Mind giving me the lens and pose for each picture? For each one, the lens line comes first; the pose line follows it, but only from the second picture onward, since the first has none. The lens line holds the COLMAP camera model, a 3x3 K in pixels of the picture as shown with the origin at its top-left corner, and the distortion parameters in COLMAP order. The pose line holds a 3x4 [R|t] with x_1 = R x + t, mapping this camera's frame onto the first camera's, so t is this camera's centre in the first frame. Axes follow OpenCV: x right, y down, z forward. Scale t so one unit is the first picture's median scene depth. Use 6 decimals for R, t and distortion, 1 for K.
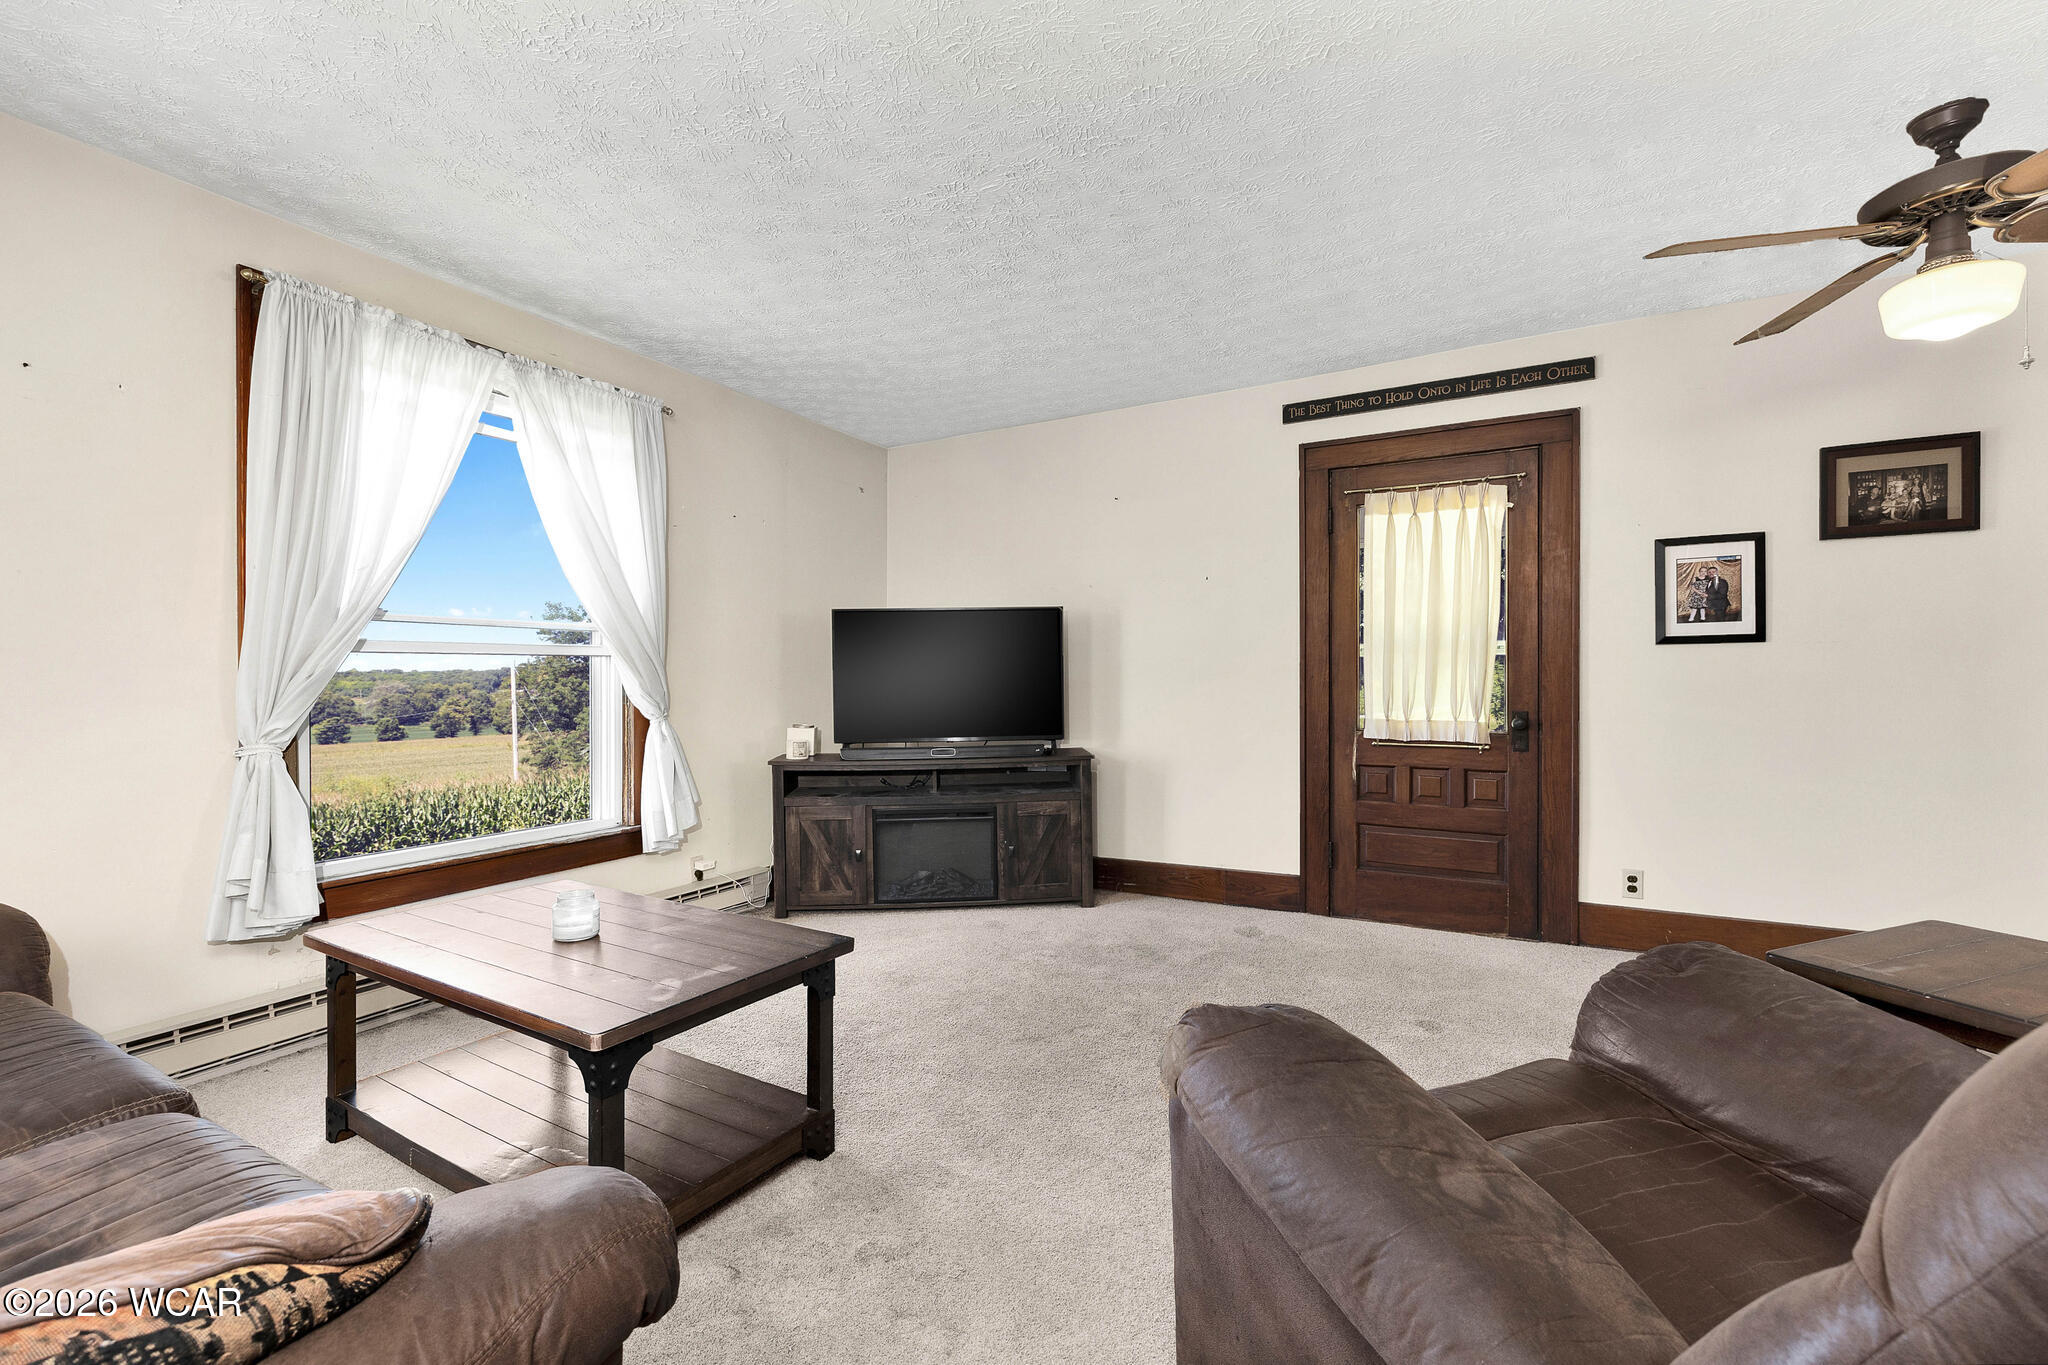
lens RADIAL K [[879.0, 0, 1031.9], [0, 879.0, 683.8], [0, 0, 1]] dist [0.000426, -0.000035]
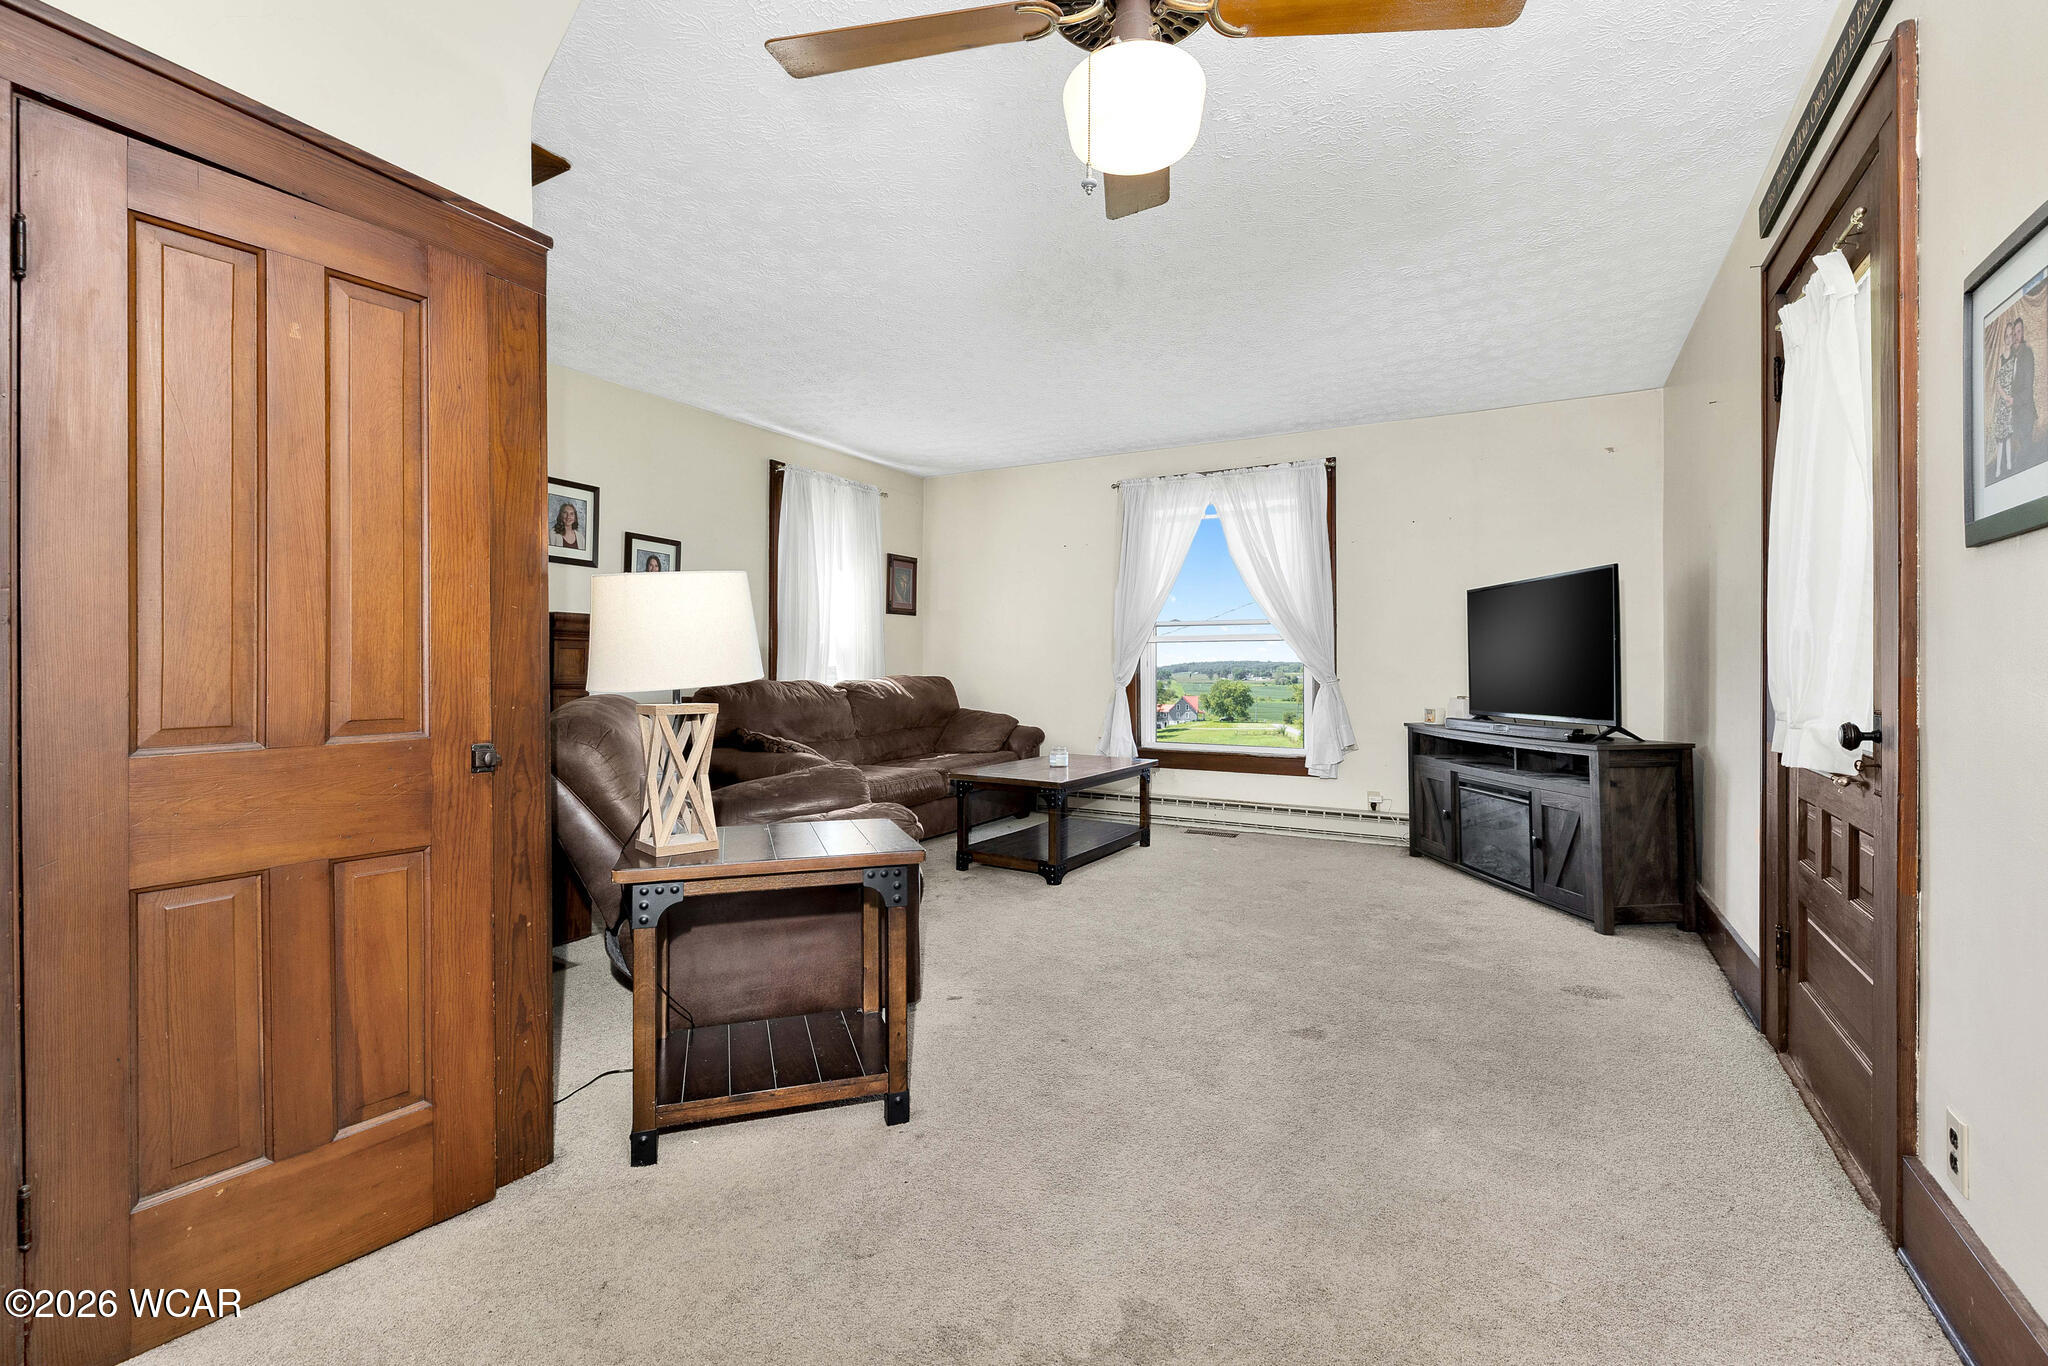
lens RADIAL K [[879.0, 0, 1031.9], [0, 879.0, 684.3], [0, 0, 1]] dist [0.000426, -0.000035]
pose [[-0.003978, 0.024528, -0.999691, 0.921521], [-0.007638, 0.999669, 0.024558, 0.008022], [0.999963, 0.007733, -0.003789, 0.490229]]
